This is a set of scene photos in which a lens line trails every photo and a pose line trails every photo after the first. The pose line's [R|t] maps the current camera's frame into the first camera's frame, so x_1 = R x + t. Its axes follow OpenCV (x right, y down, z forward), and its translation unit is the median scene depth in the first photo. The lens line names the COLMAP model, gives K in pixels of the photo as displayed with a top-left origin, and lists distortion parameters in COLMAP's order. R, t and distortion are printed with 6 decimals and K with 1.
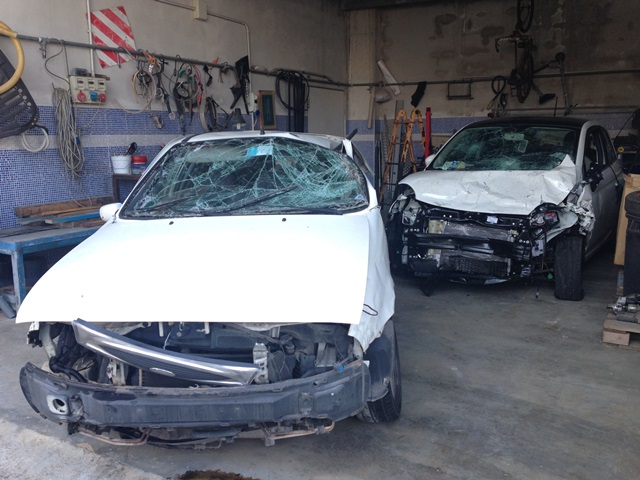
lens RADIAL K [[589.6, 0, 310.5], [0, 589.6, 250.1], [0, 0, 1]] dist [0.039953, 0.000000]
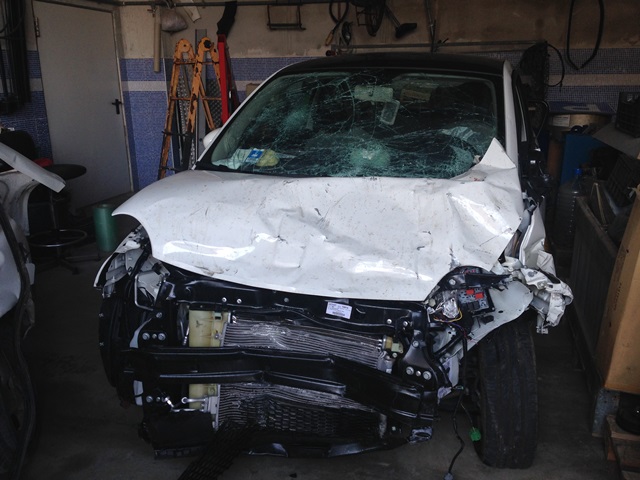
lens RADIAL K [[589.6, 0, 317.9], [0, 589.6, 238.2], [0, 0, 1]] dist [0.039953, 0.000000]
pose [[0.965861, -0.068458, 0.249853, 0.183946], [0.050143, 0.995617, 0.078950, -0.122964], [-0.254162, -0.063726, 0.965060, 0.580030]]
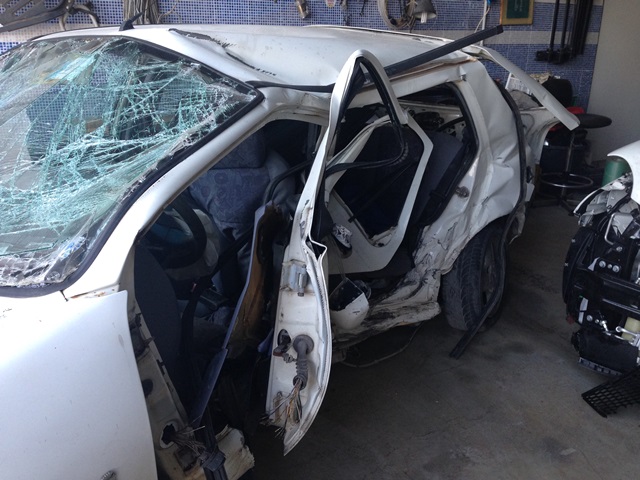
lens RADIAL K [[589.6, 0, 320.9], [0, 589.6, 240.8], [0, 0, 1]] dist [0.039953, 0.000000]
pose [[0.829794, 0.222167, -0.511941, 0.217255], [-0.142666, 0.971309, 0.190276, -0.105350], [0.539527, -0.084853, 0.837682, 0.492798]]
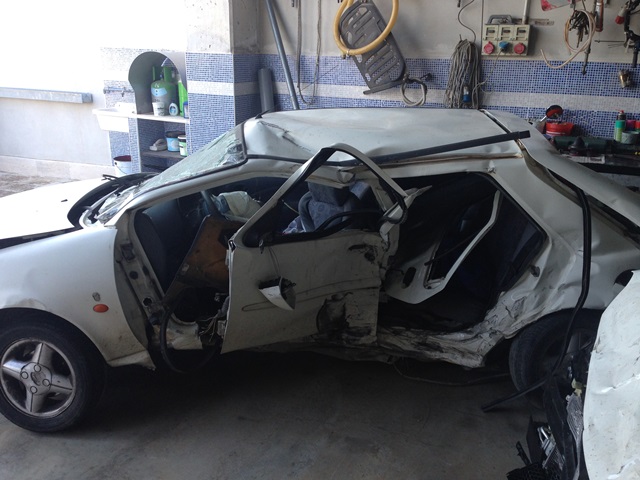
lens RADIAL K [[589.6, 0, 317.3], [0, 589.6, 237.6], [0, 0, 1]] dist [0.039953, 0.000000]
pose [[0.070266, 0.335493, -0.939419, 0.569327], [-0.213560, 0.924971, 0.314359, -0.235796], [0.974400, 0.178533, 0.136642, 0.722921]]
